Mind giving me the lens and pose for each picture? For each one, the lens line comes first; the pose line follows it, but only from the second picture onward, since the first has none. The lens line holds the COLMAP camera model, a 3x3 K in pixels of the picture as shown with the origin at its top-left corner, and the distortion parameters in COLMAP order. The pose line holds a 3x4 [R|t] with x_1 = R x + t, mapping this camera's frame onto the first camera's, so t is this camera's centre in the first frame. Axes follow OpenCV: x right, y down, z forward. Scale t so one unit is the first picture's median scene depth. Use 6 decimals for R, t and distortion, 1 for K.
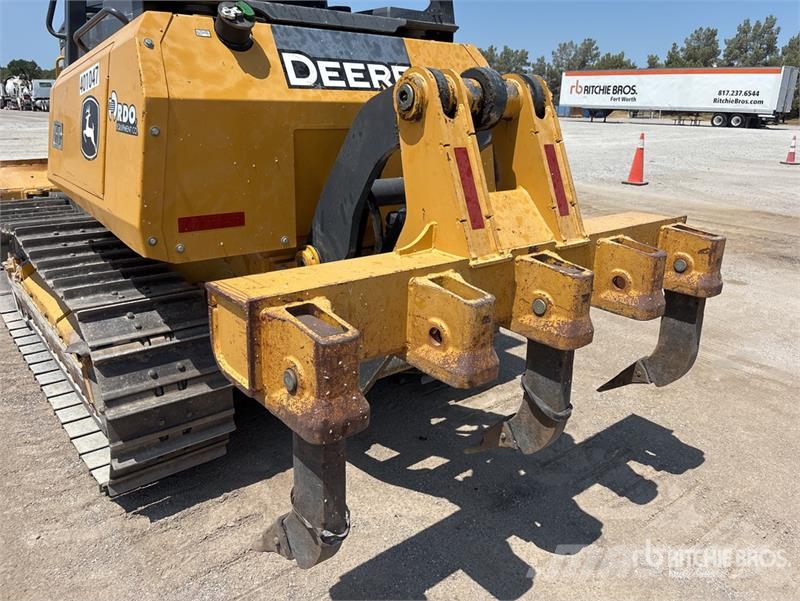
lens RADIAL K [[605.6, 0, 401.2], [0, 605.6, 296.7], [0, 0, 1]] dist [0.064856, -0.085075]
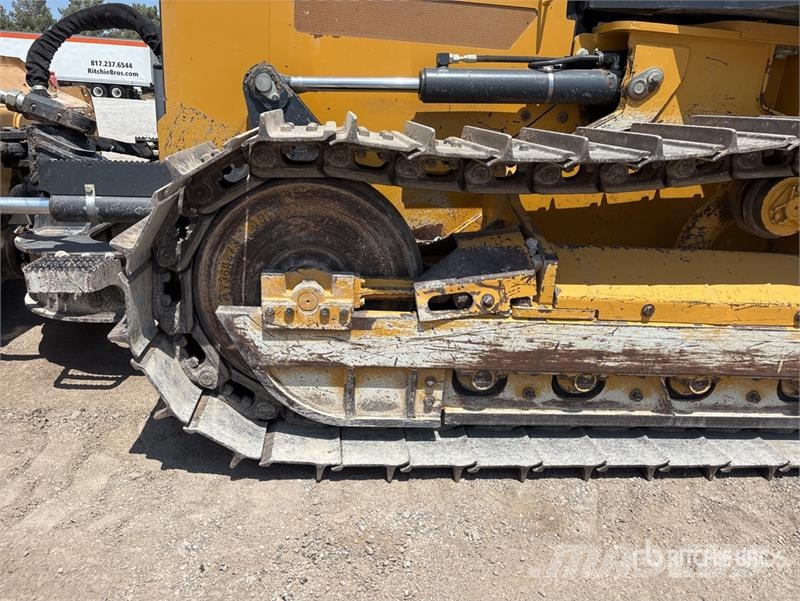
lens RADIAL K [[601.7, 0, 402.5], [0, 601.7, 301.2], [0, 0, 1]] dist [0.061991, -0.083216]
pose [[0.543237, -0.246835, 0.802475, -0.083969], [0.212819, 0.965073, 0.152781, -0.009015], [-0.812158, 0.087786, 0.576795, 0.073520]]
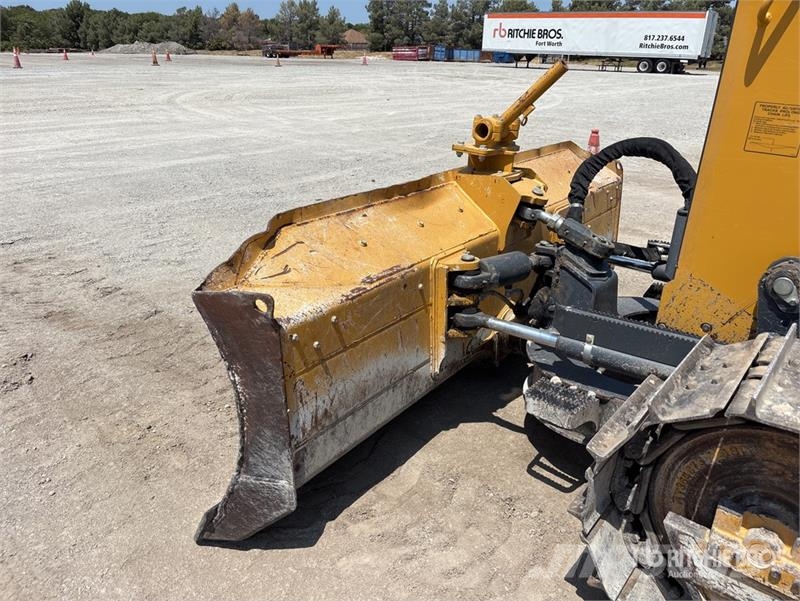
lens RADIAL K [[605.6, 0, 401.2], [0, 605.6, 296.7], [0, 0, 1]] dist [0.064856, -0.085075]
pose [[0.980196, -0.070630, 0.185006, -0.083904], [0.055348, 0.994713, 0.086506, -0.022134], [-0.190137, -0.074553, 0.978923, 0.069847]]
